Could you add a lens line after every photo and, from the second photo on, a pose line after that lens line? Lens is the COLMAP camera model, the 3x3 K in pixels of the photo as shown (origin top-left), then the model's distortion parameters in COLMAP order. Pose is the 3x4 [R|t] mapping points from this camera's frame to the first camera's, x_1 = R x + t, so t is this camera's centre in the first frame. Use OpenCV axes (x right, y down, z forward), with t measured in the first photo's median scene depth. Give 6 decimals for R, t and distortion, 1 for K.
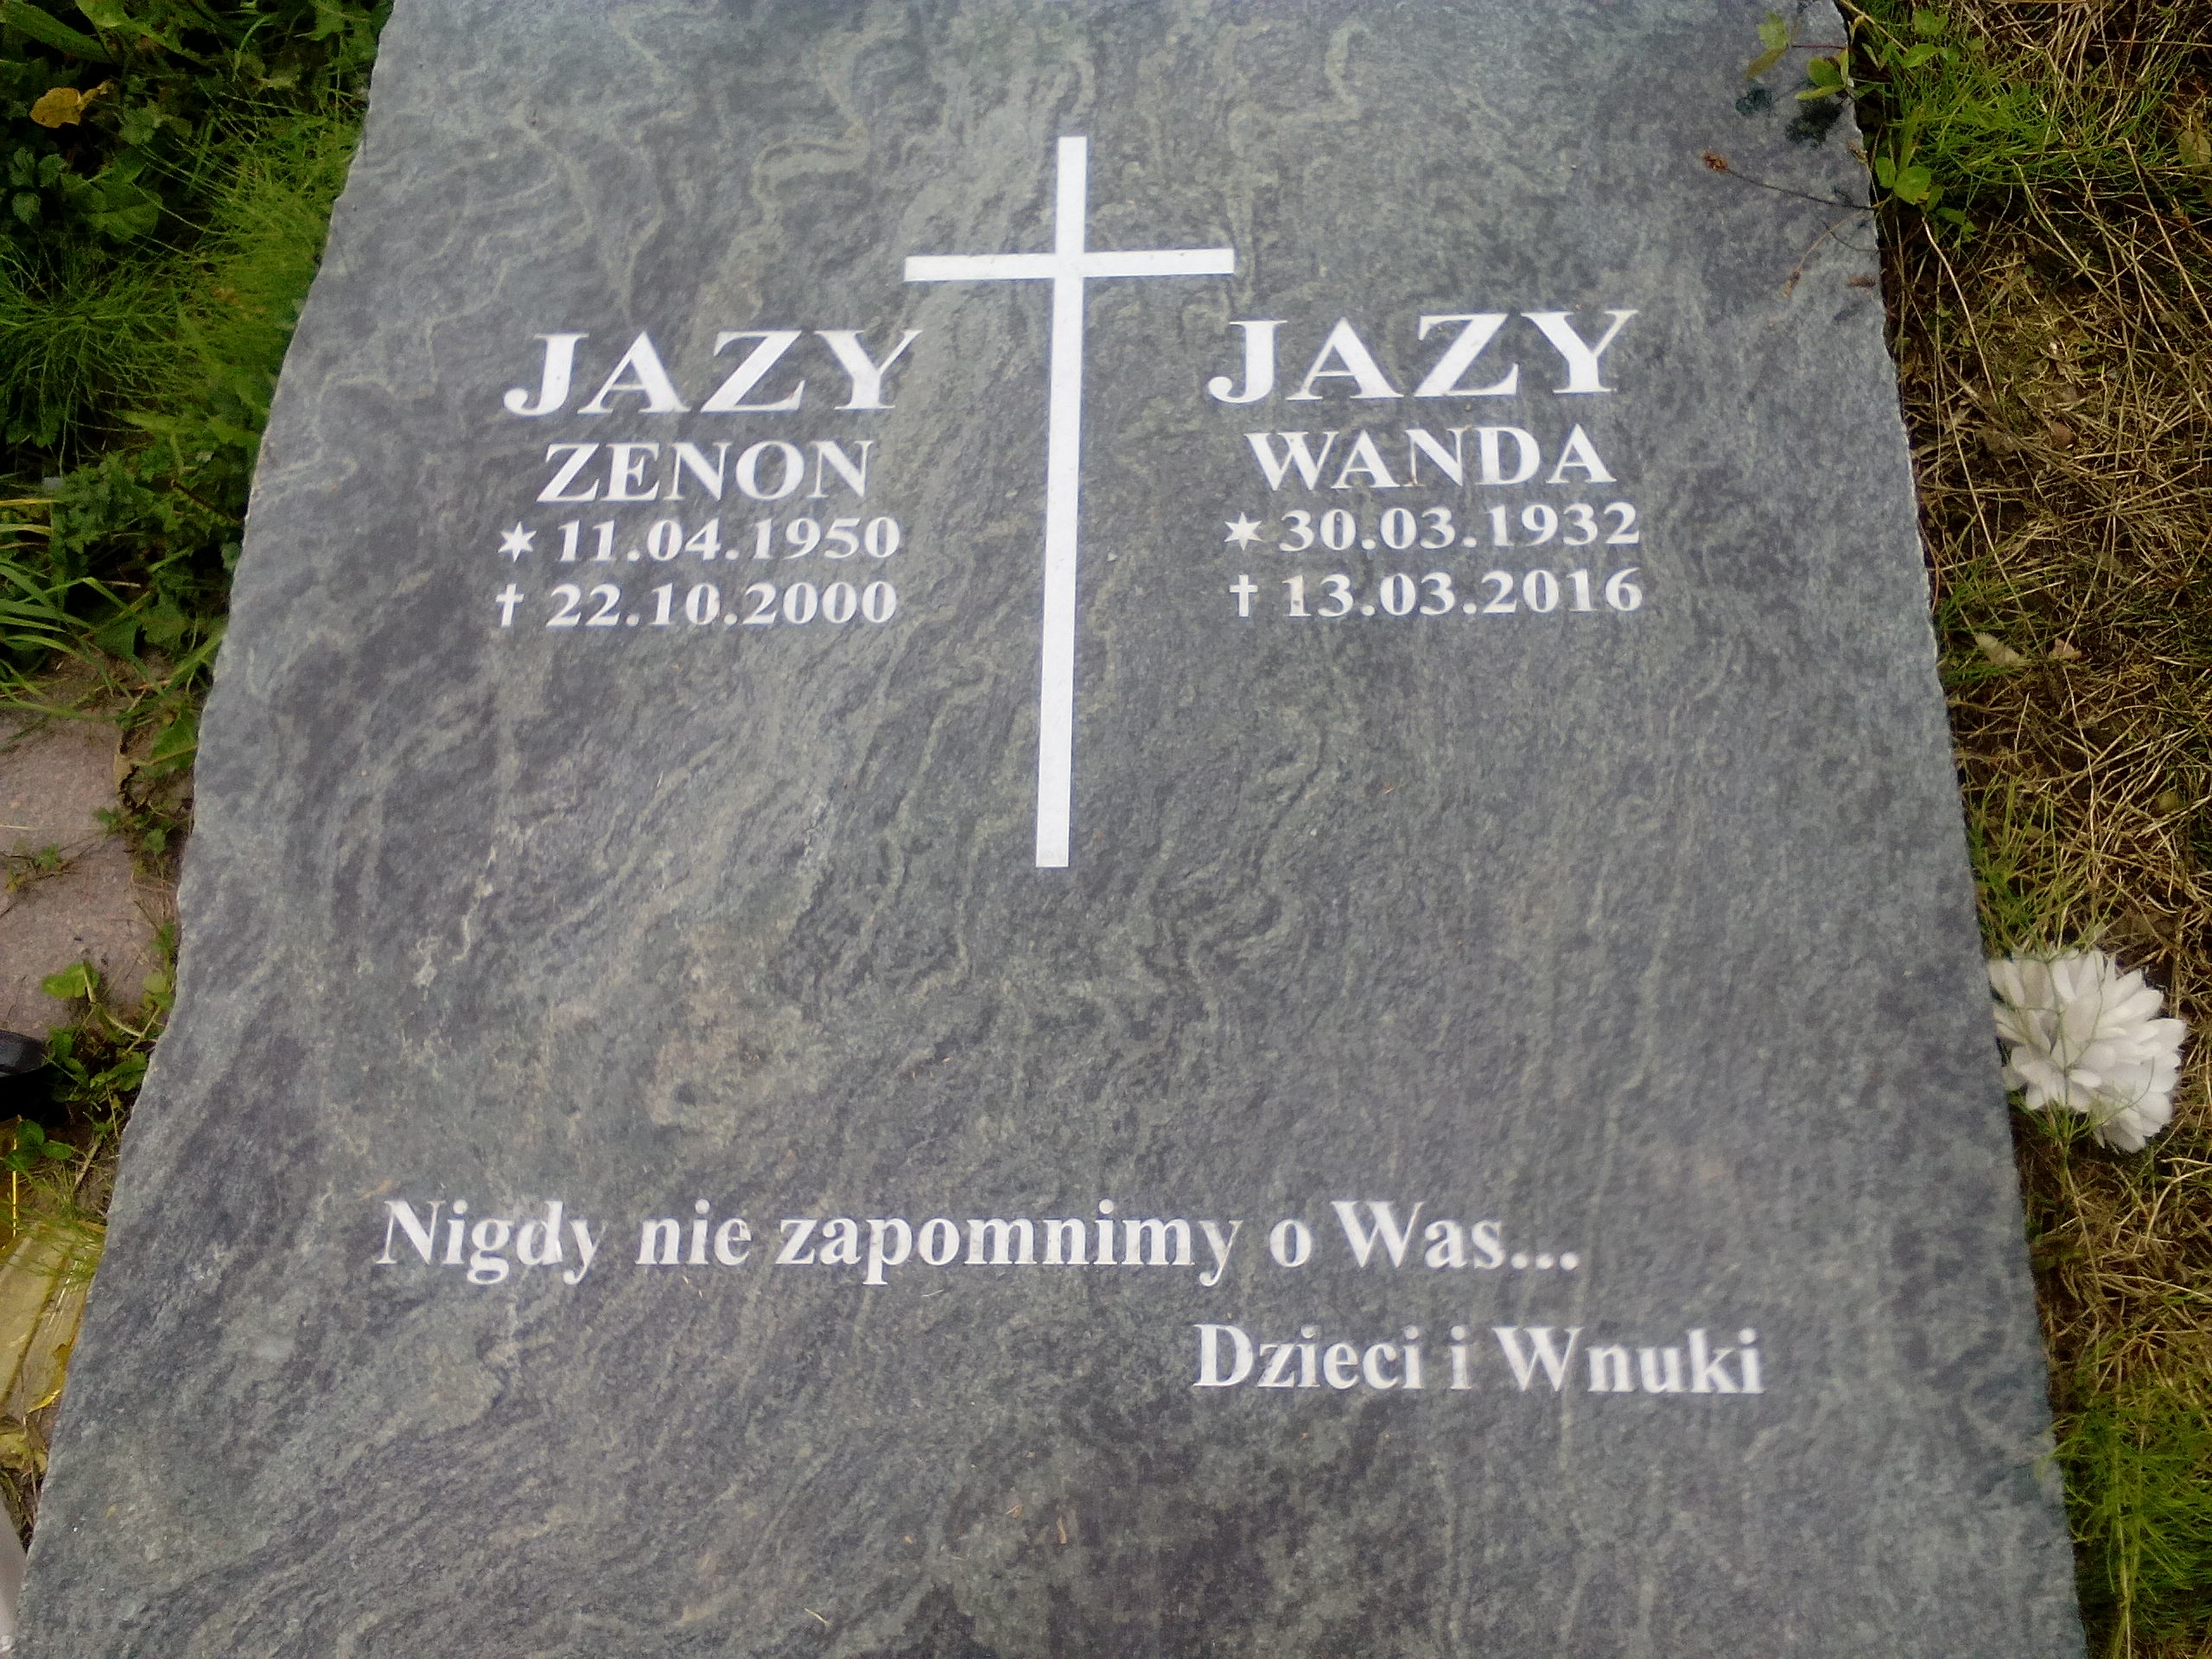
lens RADIAL K [[2132.3, 0, 1093.9], [0, 2132.3, 835.9], [0, 0, 1]] dist [0.064924, -0.160849]
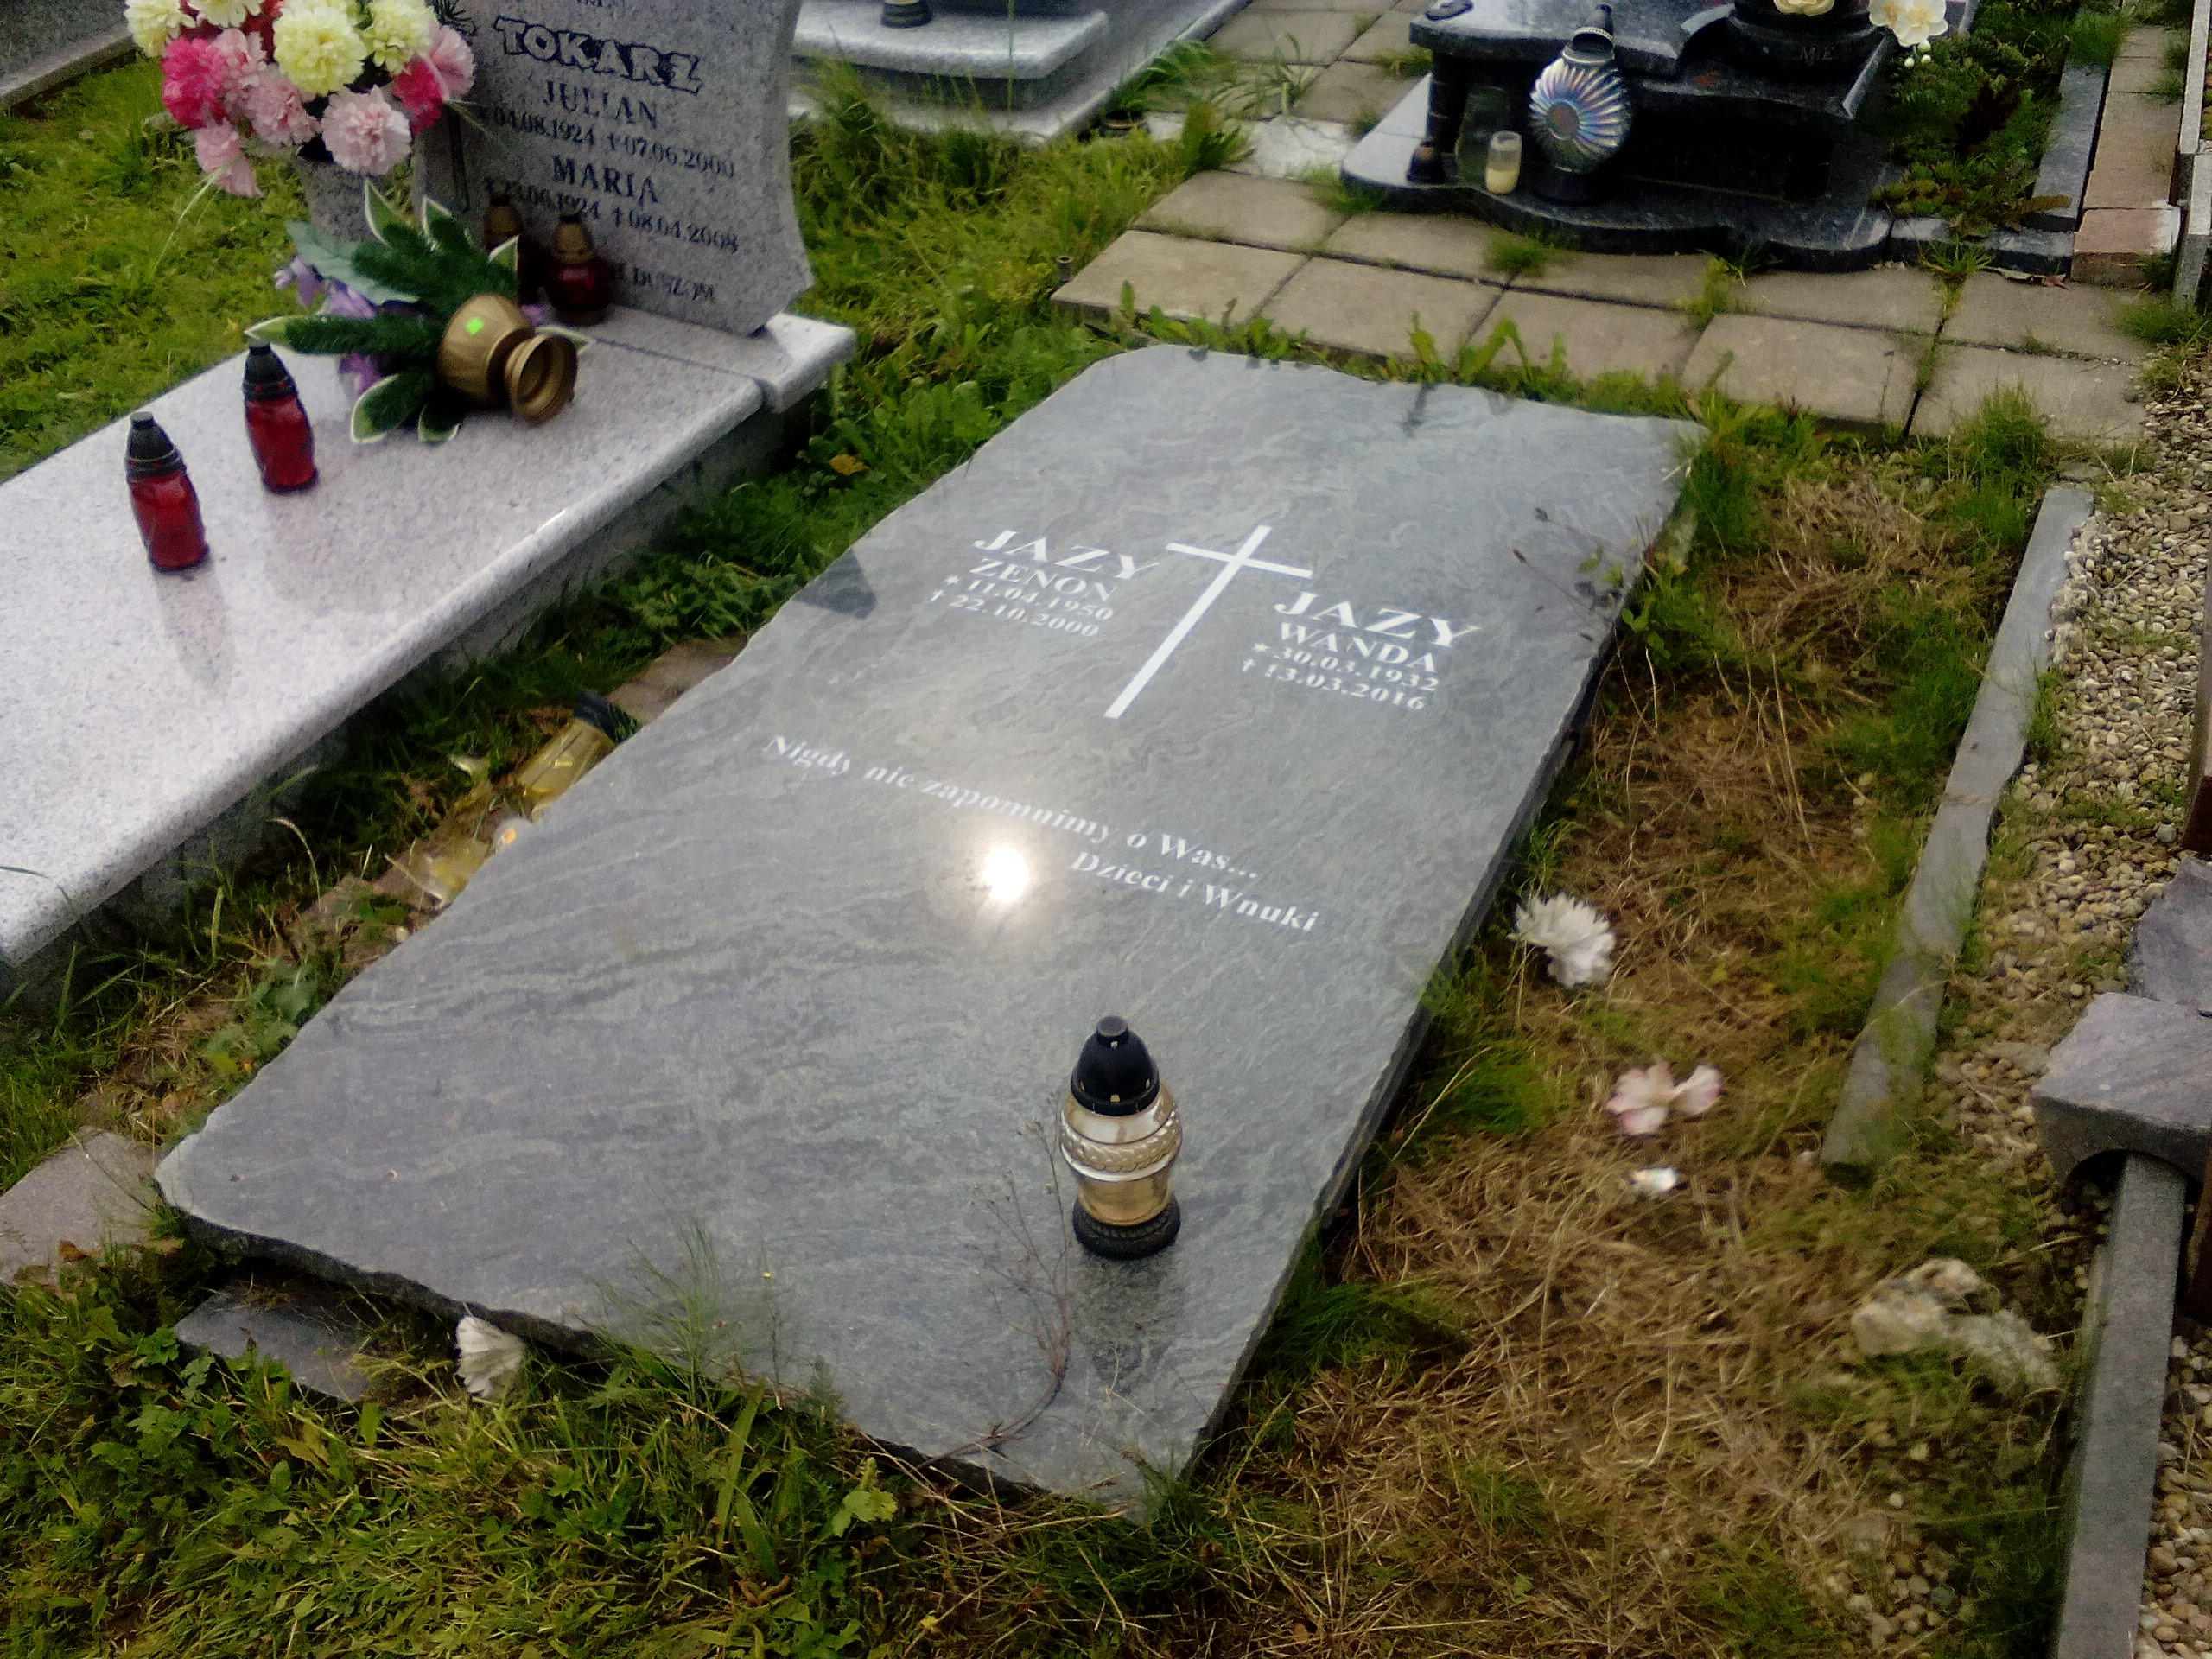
lens RADIAL K [[2132.3, 0, 1093.9], [0, 2132.3, 835.9], [0, 0, 1]] dist [0.064924, -0.160849]
pose [[0.911213, 0.276849, -0.305032, 0.605402], [-0.391950, 0.810531, -0.435218, 0.975262], [0.126748, 0.516134, 0.847078, -0.700854]]
